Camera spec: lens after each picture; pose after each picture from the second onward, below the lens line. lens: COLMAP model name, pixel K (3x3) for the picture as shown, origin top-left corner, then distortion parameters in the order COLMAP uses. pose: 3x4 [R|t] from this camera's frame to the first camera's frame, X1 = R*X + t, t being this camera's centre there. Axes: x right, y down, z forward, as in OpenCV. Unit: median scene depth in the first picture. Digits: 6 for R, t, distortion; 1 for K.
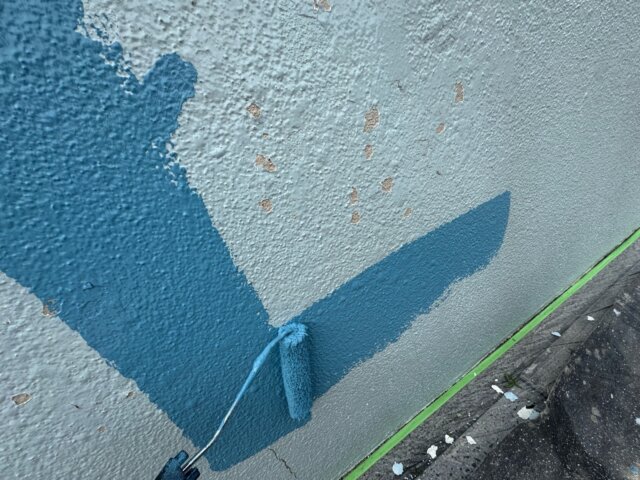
lens RADIAL K [[258.0, 0, 318.3], [0, 258.0, 236.4], [0, 0, 1]] dist [-0.003310, -0.000411]
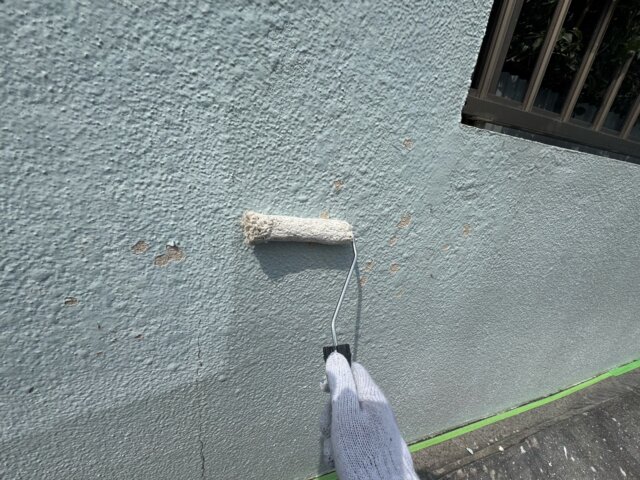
lens RADIAL K [[258.0, 0, 320.9], [0, 258.0, 243.6], [0, 0, 1]] dist [-0.003310, -0.000411]
pose [[0.899224, 0.435344, 0.043256, -0.234267], [-0.425099, 0.892843, -0.148737, 0.056113], [-0.103372, 0.115360, 0.987930, -0.349545]]
